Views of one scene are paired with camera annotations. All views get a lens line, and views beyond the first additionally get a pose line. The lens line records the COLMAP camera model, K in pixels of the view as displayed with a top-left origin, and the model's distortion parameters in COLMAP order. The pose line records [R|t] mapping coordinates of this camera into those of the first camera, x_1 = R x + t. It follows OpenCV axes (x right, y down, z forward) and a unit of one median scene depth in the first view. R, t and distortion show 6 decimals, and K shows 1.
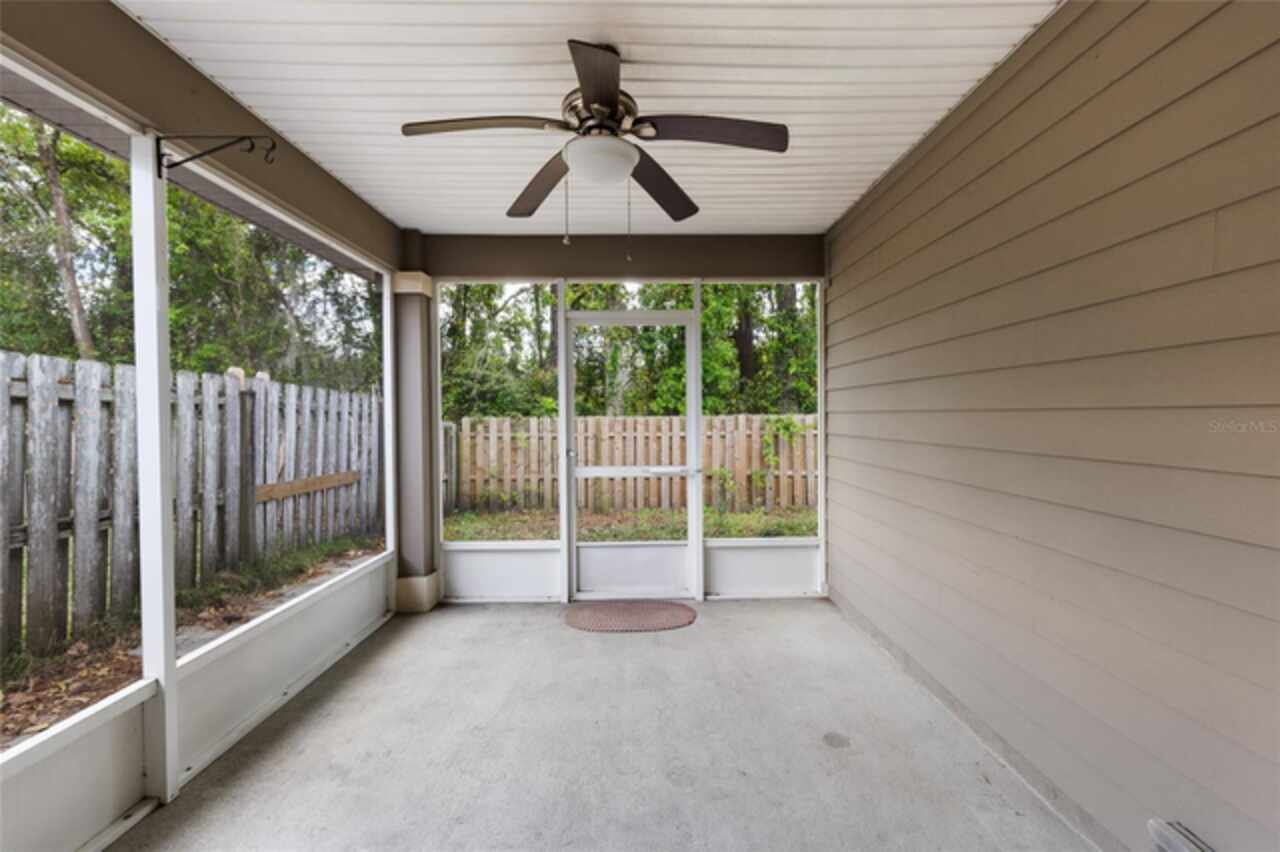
lens RADIAL K [[574.7, 0, 644.5], [0, 574.7, 417.0], [0, 0, 1]] dist [0.004847, 0.000325]
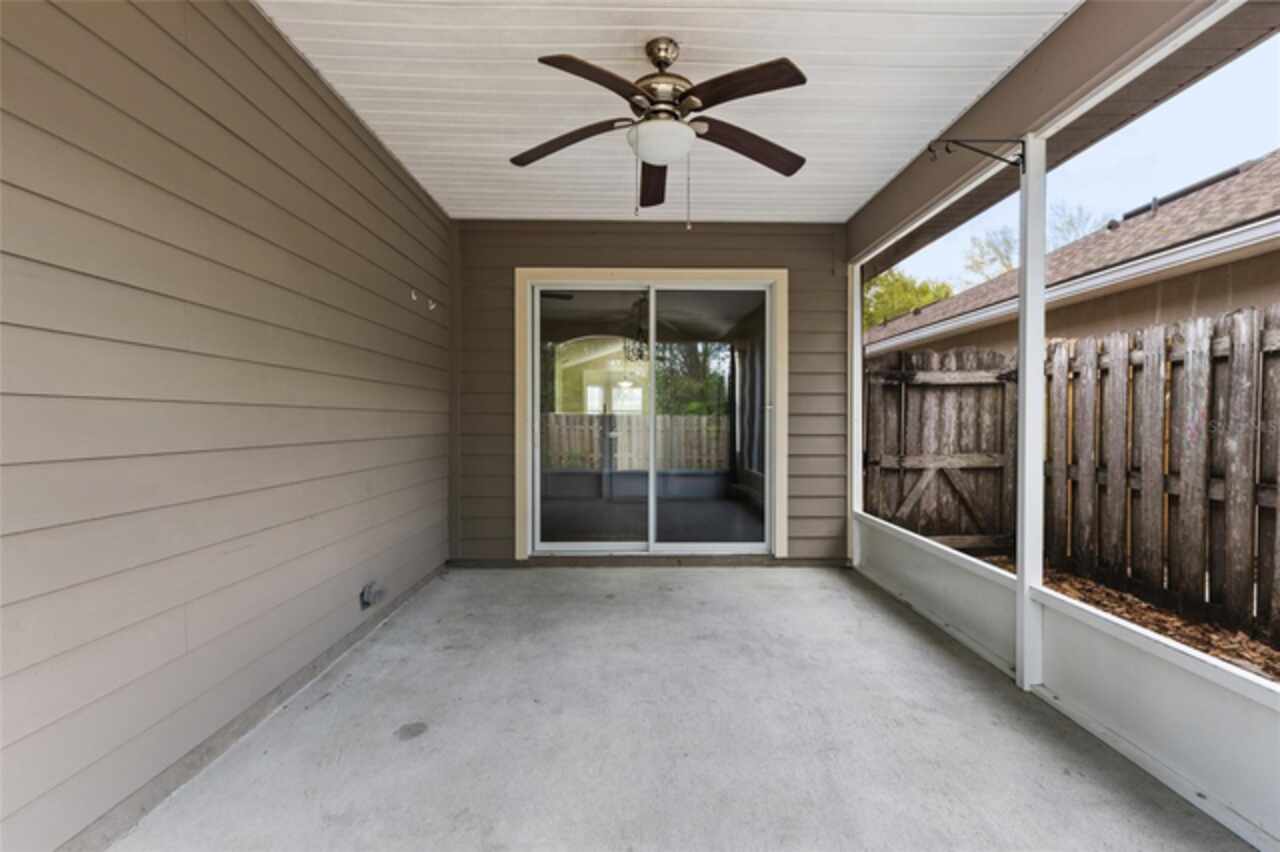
lens RADIAL K [[574.7, 0, 640.8], [0, 574.7, 426.2], [0, 0, 1]] dist [0.004847, 0.000325]
pose [[-0.999936, 0.011065, 0.002468, -0.033055], [0.011085, 0.999904, 0.008307, 0.089848], [-0.002376, 0.008334, -0.999962, 1.994036]]
